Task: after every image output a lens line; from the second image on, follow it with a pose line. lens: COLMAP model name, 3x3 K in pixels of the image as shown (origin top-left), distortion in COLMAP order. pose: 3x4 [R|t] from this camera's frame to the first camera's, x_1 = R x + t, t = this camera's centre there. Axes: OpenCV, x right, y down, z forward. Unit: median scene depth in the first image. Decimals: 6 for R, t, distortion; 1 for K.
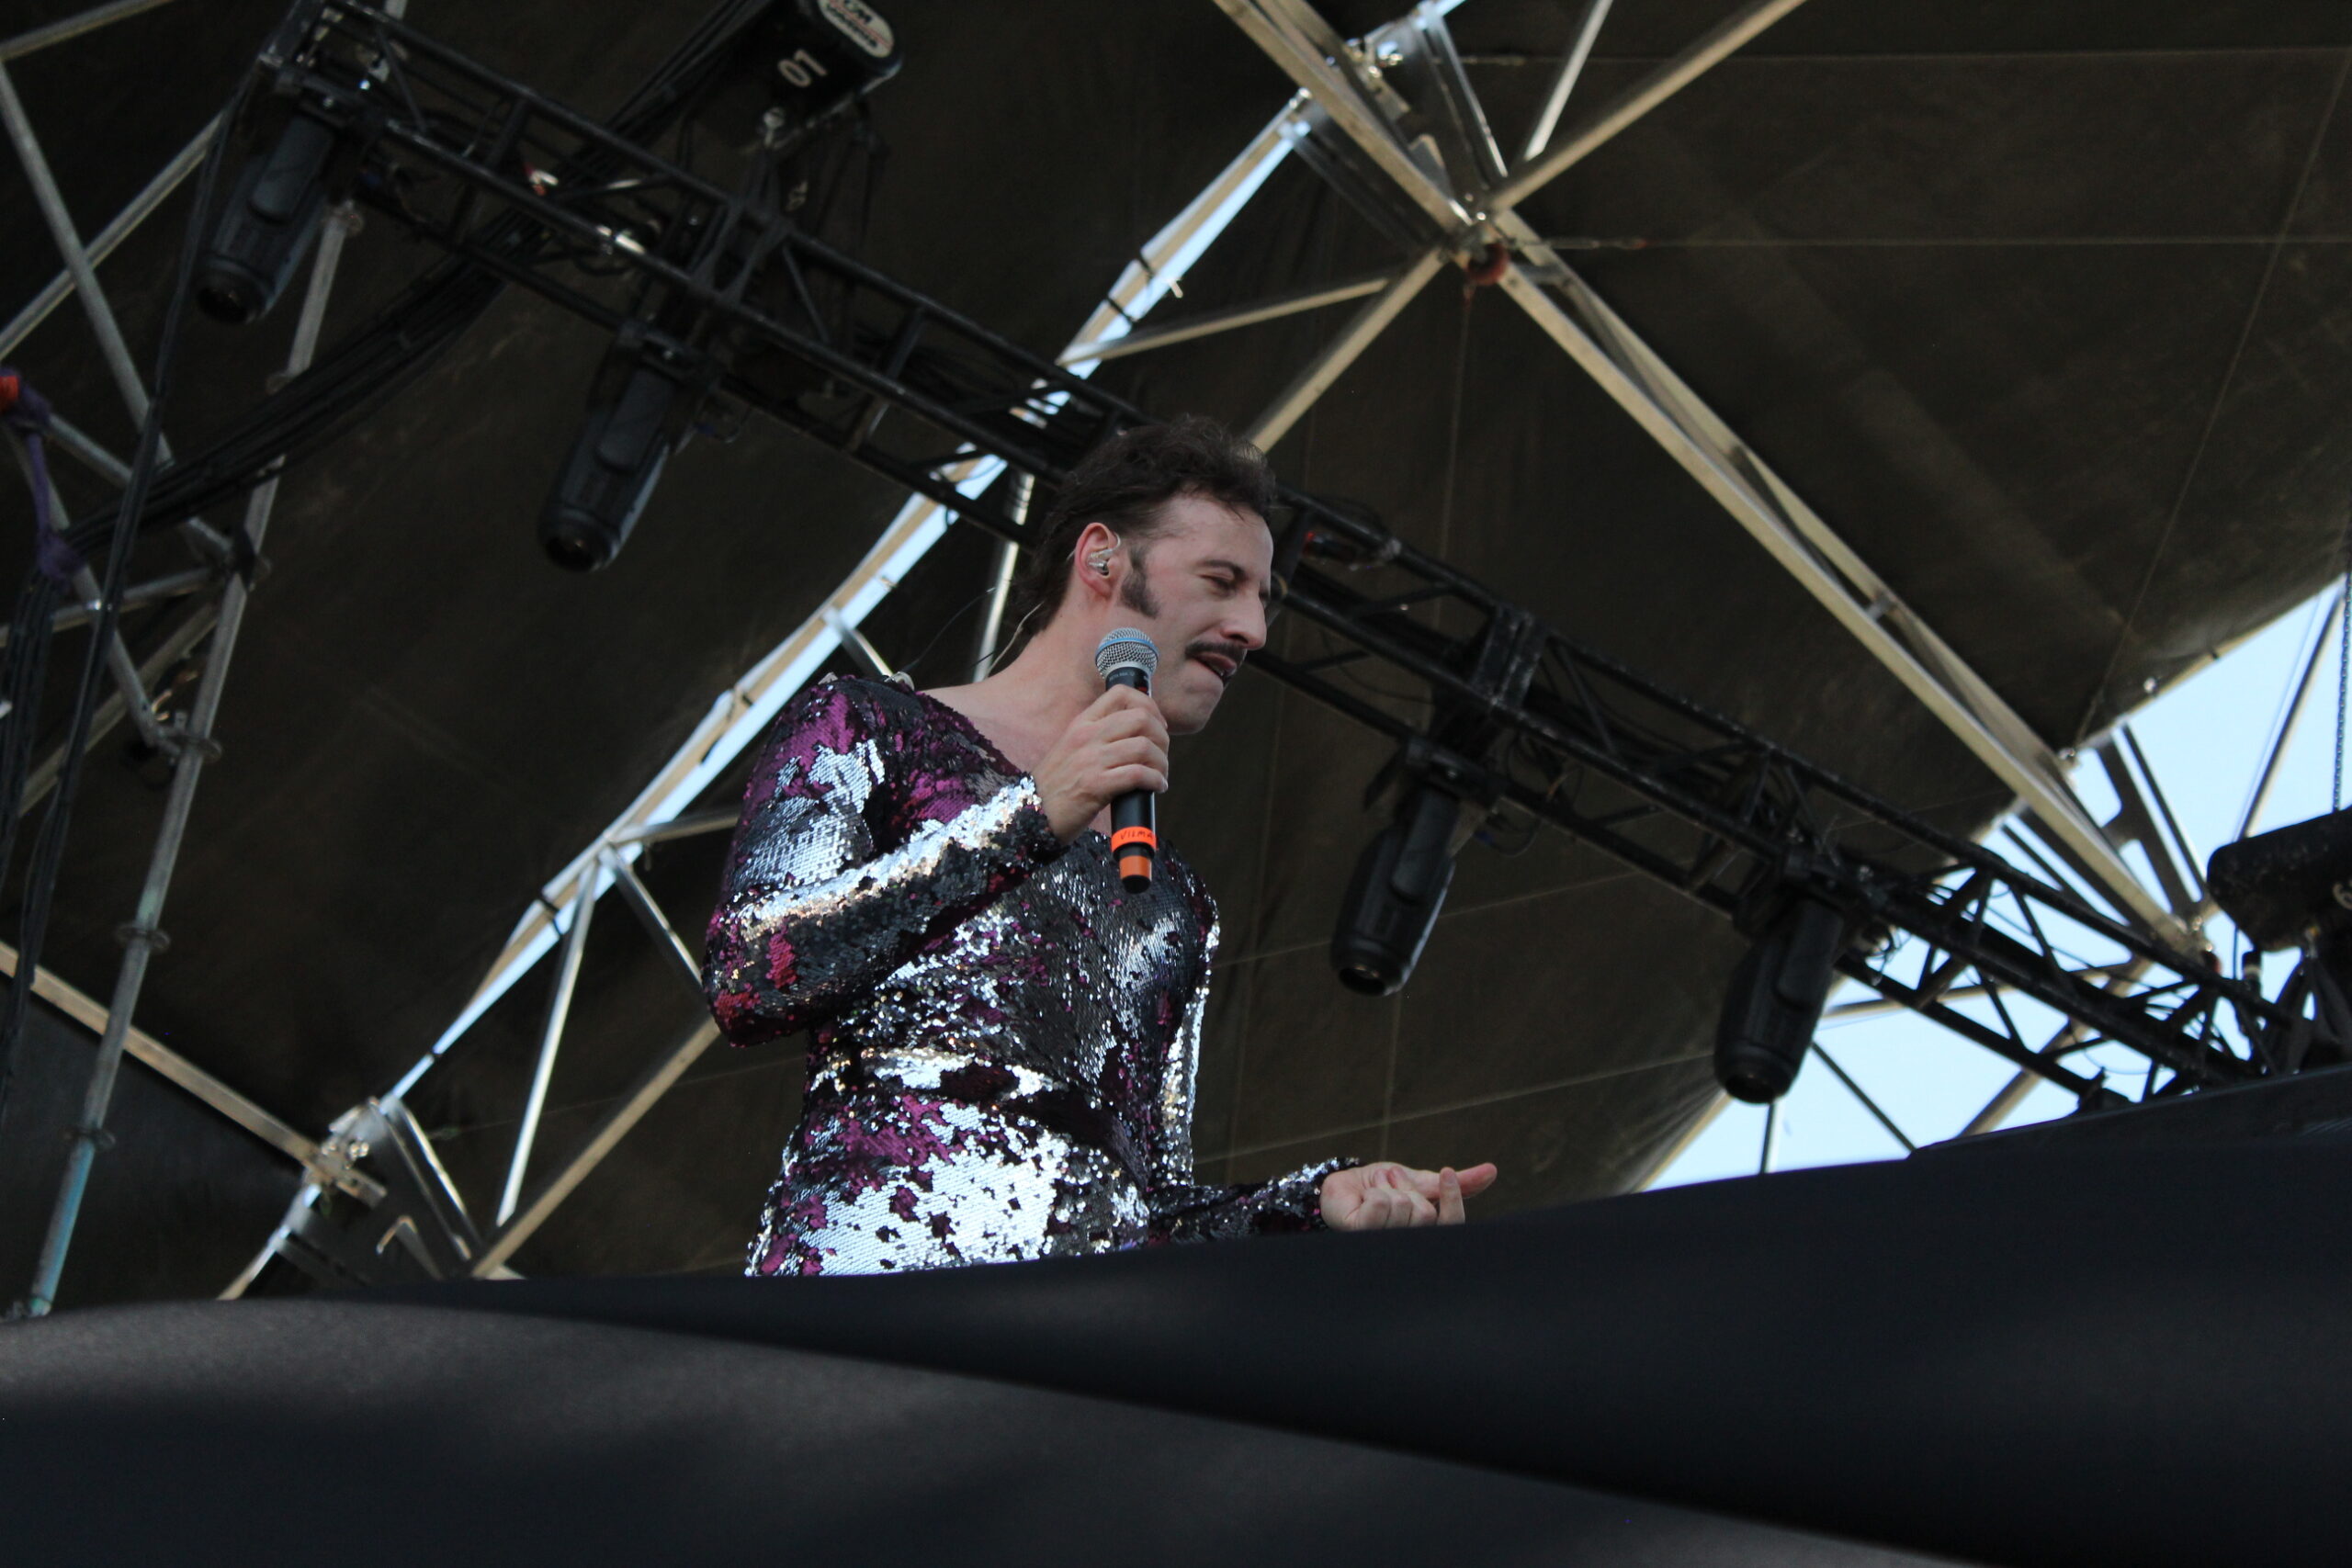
lens RADIAL K [[5562.0, 0, 1225.6], [0, 5562.0, 783.0], [0, 0, 1]] dist [0.068090, 0.000000]
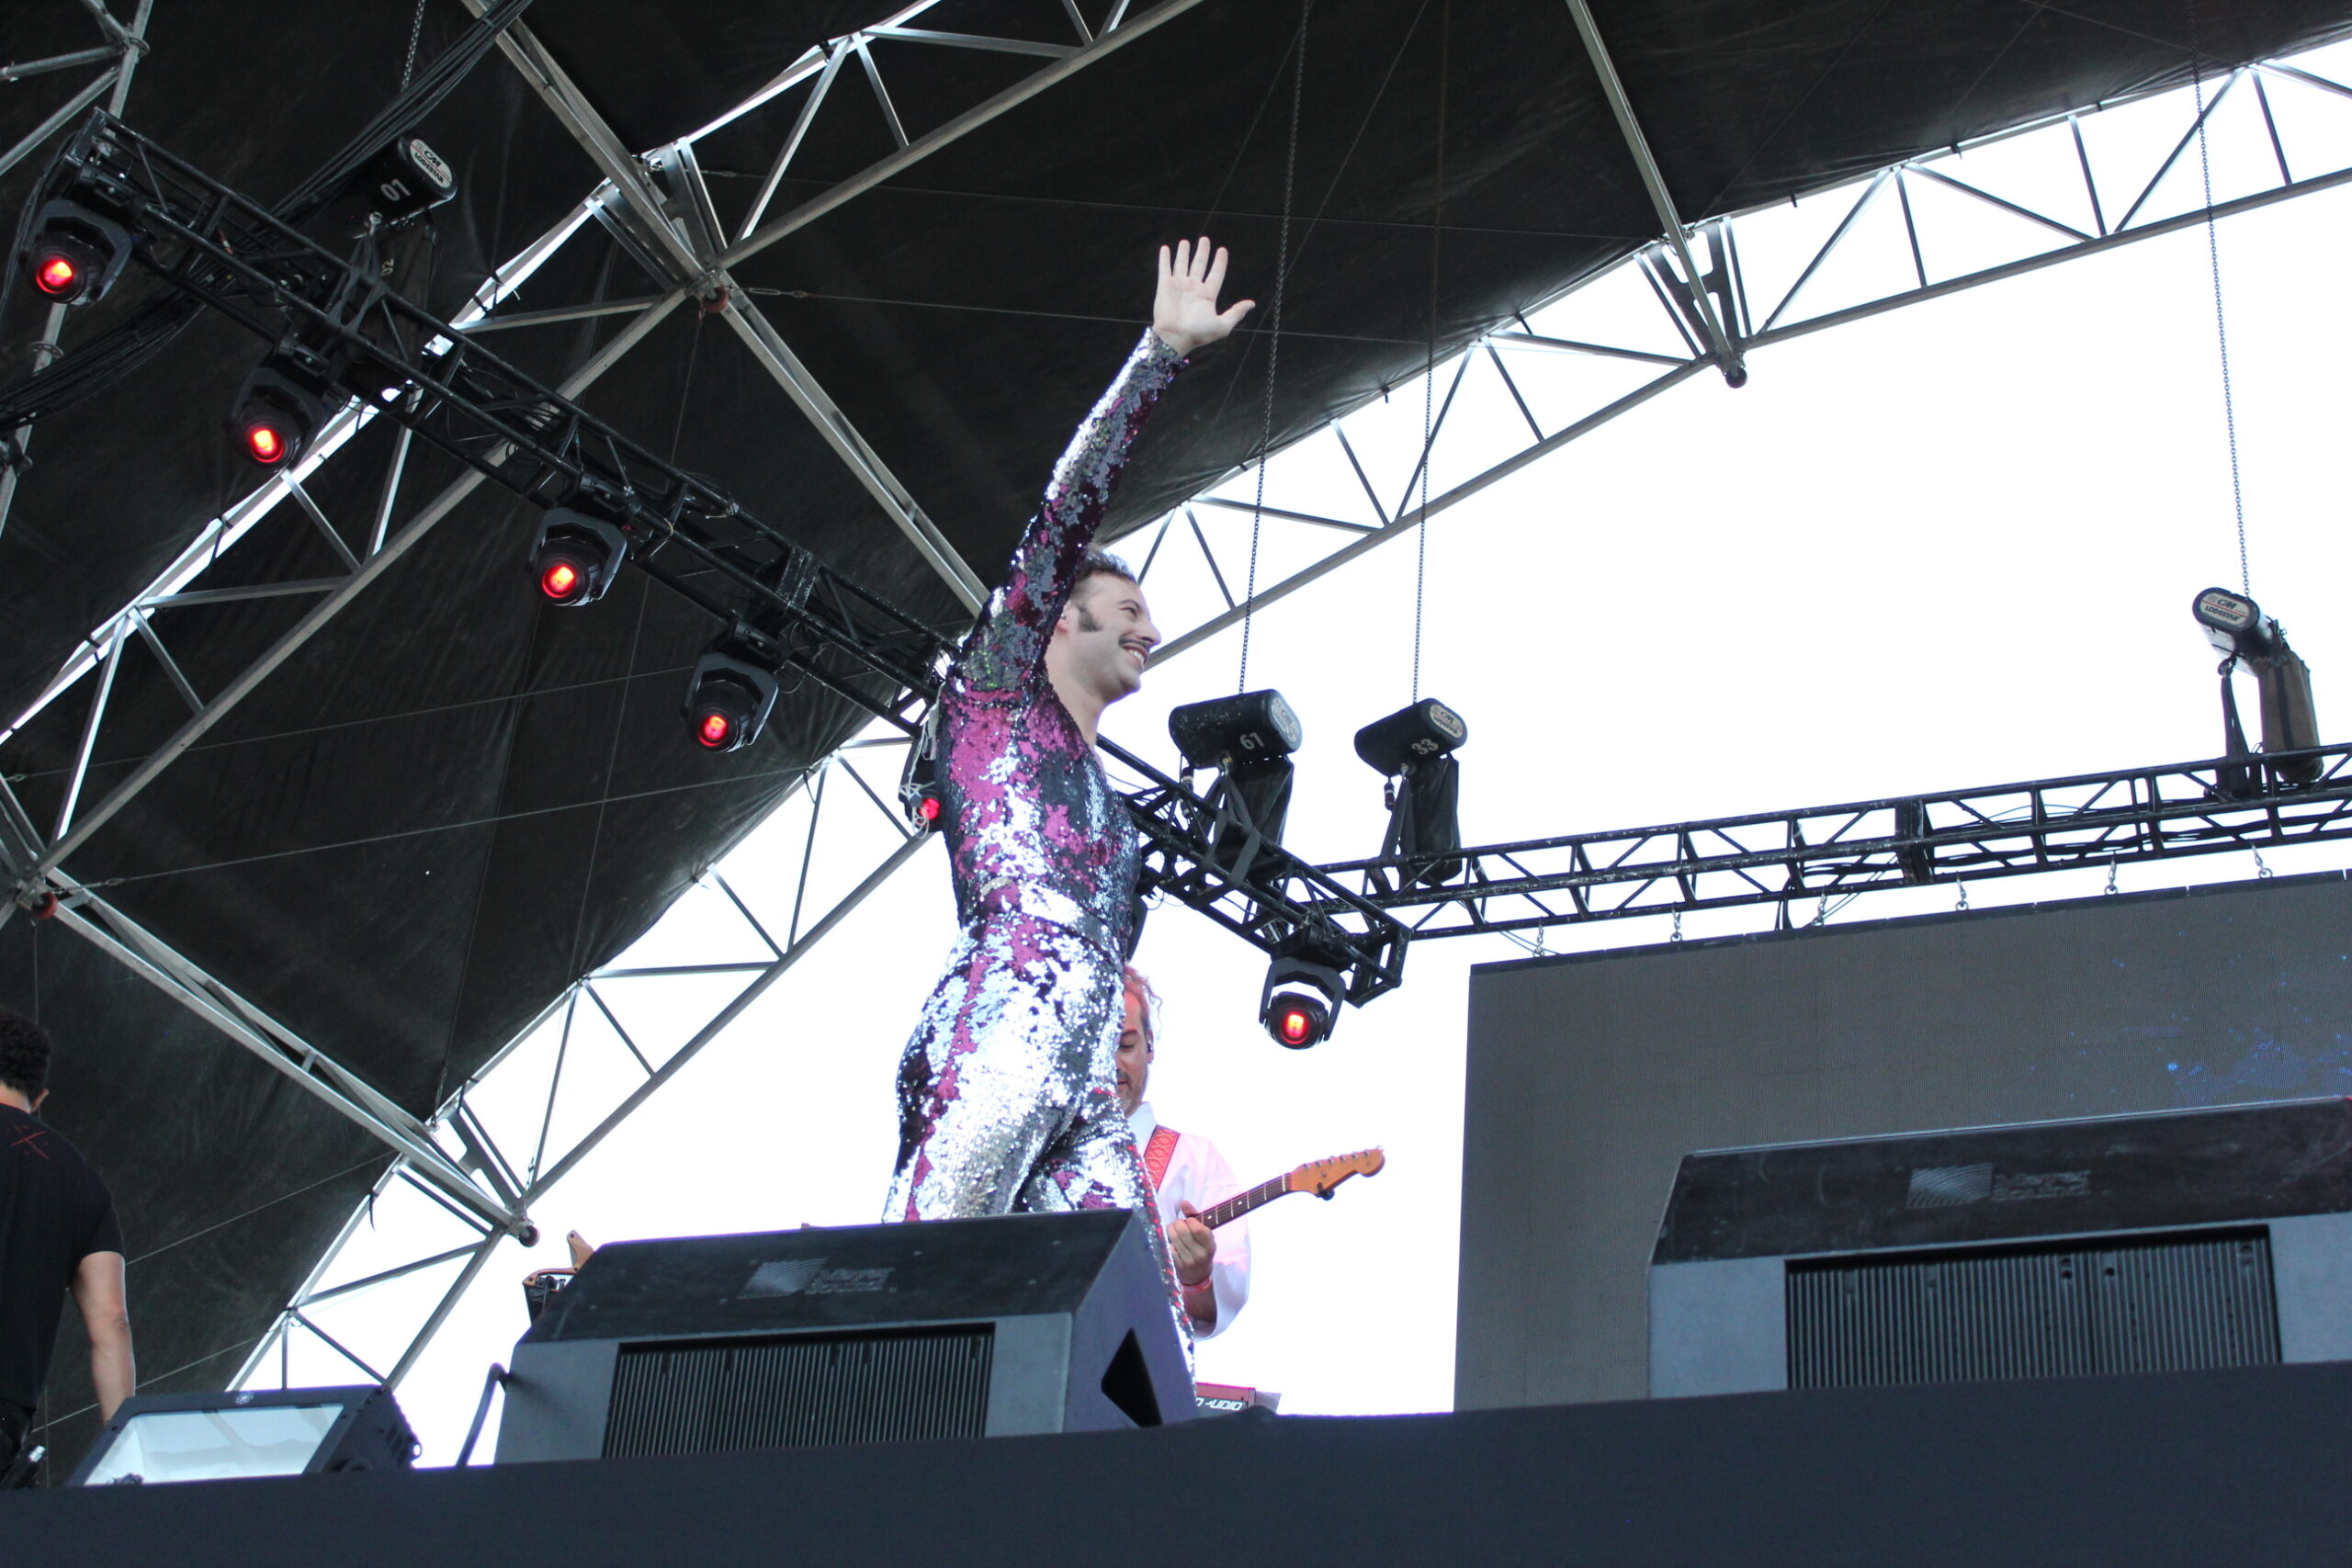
lens RADIAL K [[3388.4, 0, 1177.9], [0, 3388.4, 780.7], [0, 0, 1]] dist [-0.018569, 0.000000]
pose [[0.966837, 0.056692, 0.249024, -0.091047], [-0.074456, 0.995264, 0.062497, -0.034066], [-0.244301, -0.078965, 0.966479, -0.037190]]
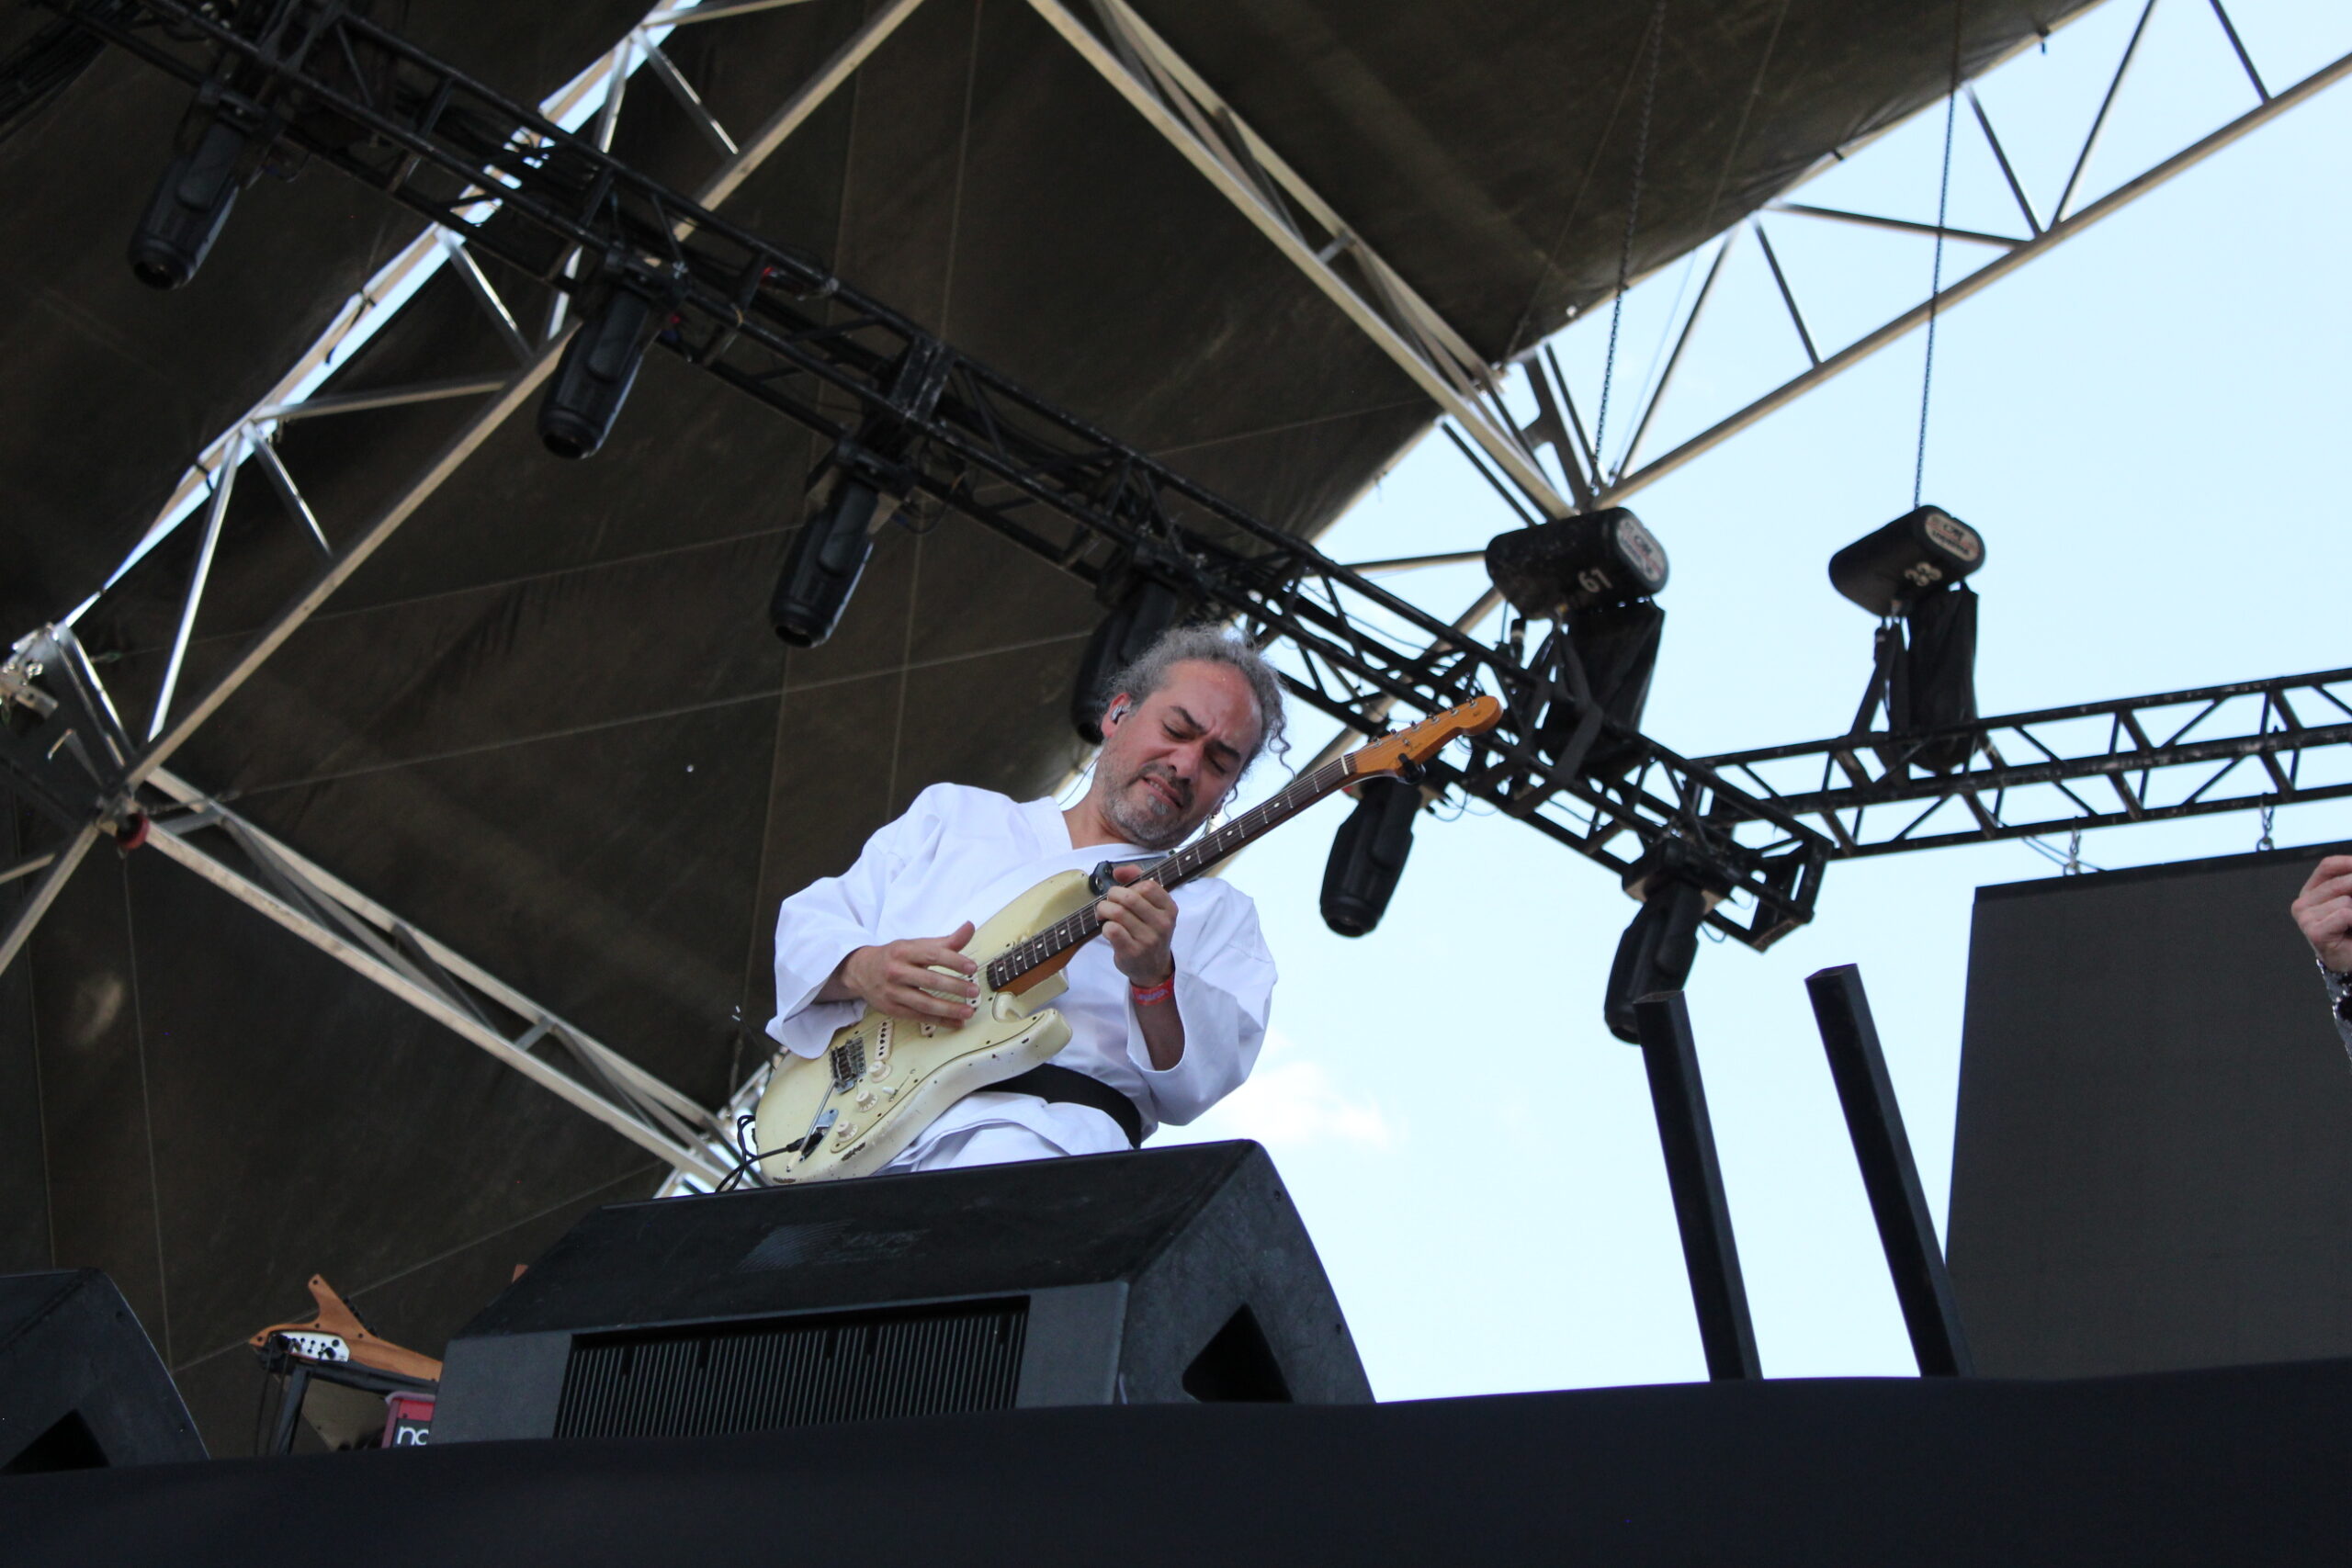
lens RADIAL K [[5010.5, 0, 1208.7], [0, 5010.5, 781.5], [0, 0, 1]] dist [0.088024, 0.000000]
pose [[0.998003, 0.029321, 0.055942, 0.054231], [-0.035442, 0.993102, 0.111770, -0.060131], [-0.052279, -0.113529, 0.992158, -0.128439]]
